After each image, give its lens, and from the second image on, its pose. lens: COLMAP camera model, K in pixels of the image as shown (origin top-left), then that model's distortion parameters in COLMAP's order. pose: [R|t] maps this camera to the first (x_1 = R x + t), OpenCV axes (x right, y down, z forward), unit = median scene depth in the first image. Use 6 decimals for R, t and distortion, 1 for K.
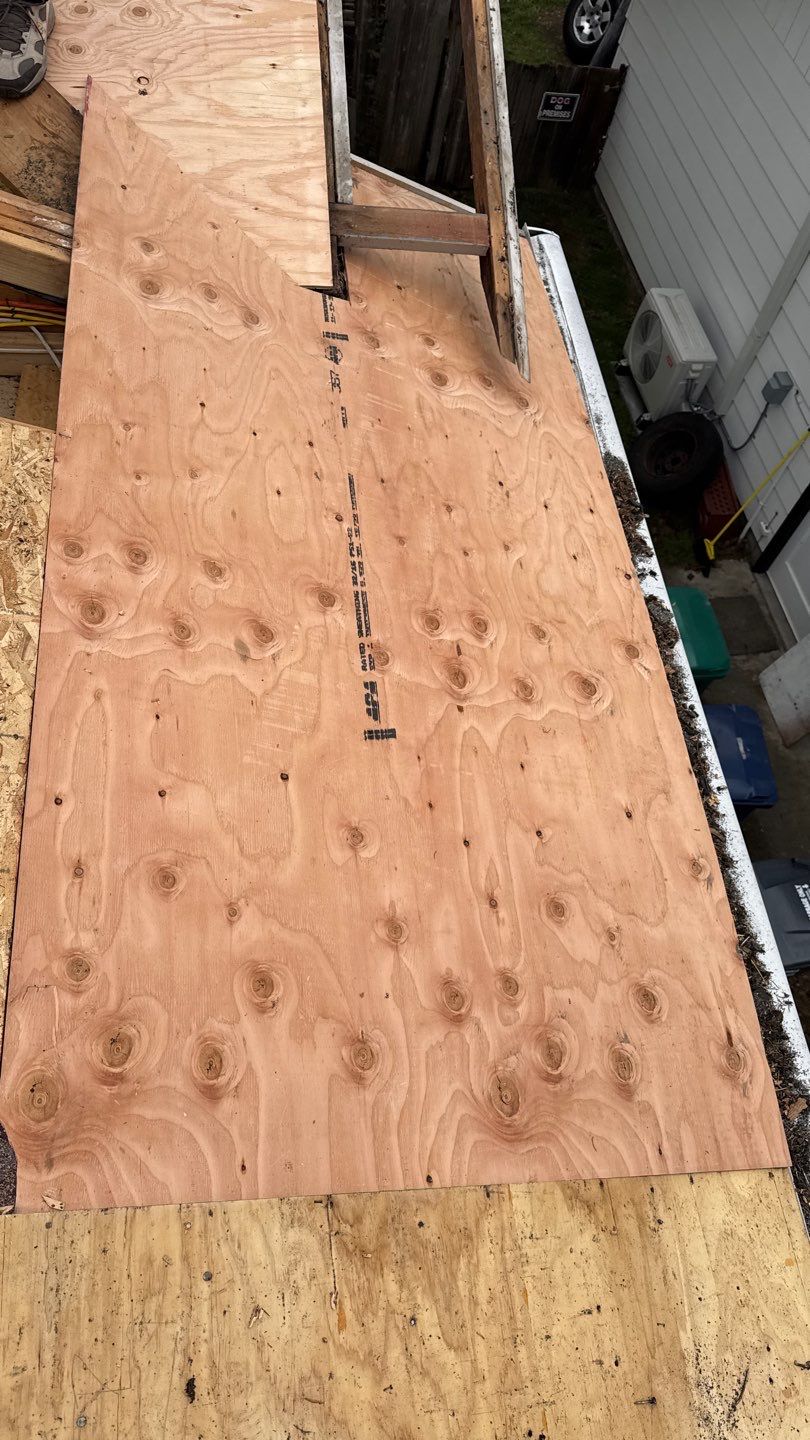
lens RADIAL K [[1006.7, 0, 394.9], [0, 1006.7, 712.2], [0, 0, 1]] dist [0.073378, -0.104969]
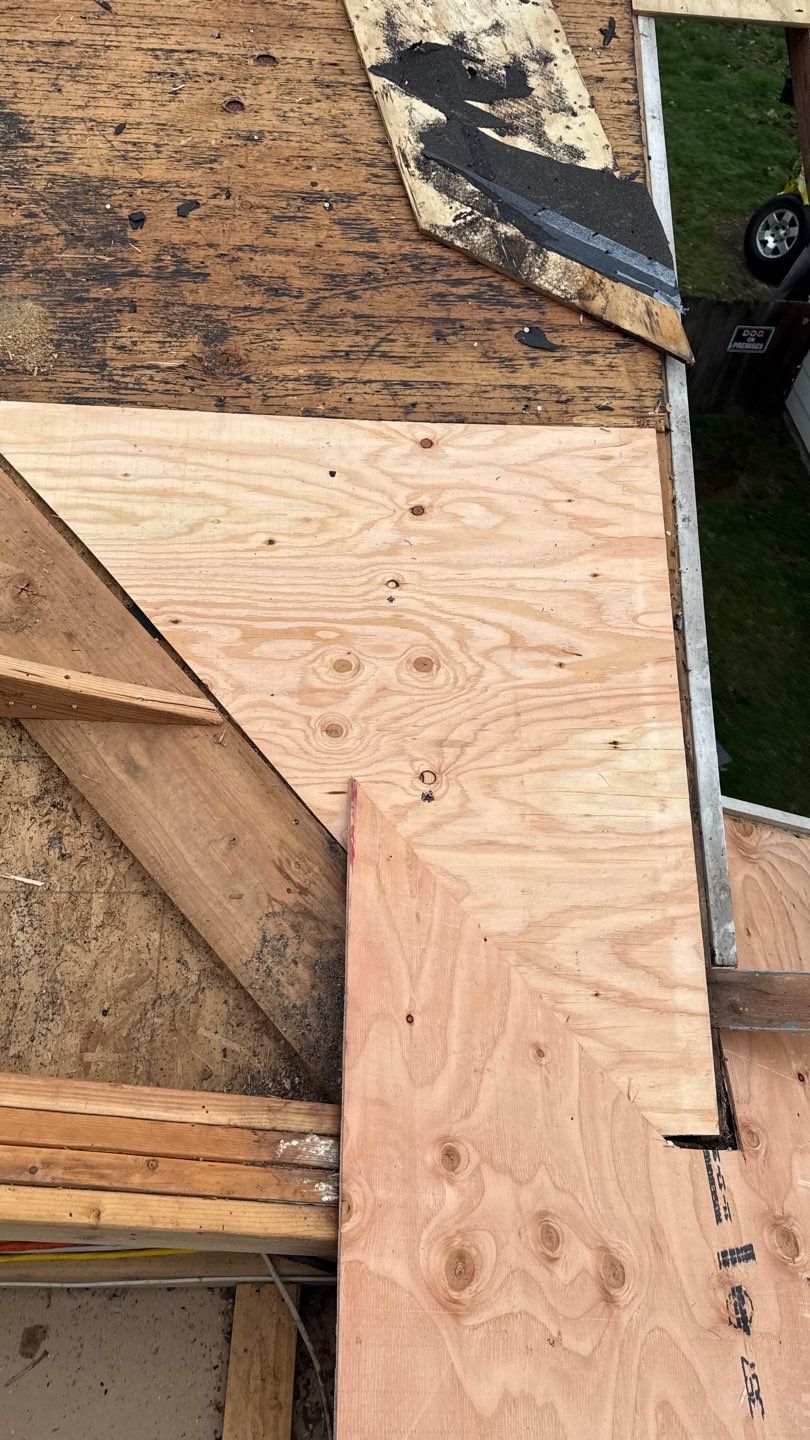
lens RADIAL K [[1006.7, 0, 405.1], [0, 1006.7, 709.0], [0, 0, 1]] dist [0.073378, -0.104969]
pose [[0.993857, 0.031979, -0.105947, -0.191287], [-0.043330, 0.993354, -0.106632, -0.590203], [0.101833, 0.110567, 0.988638, 0.320457]]
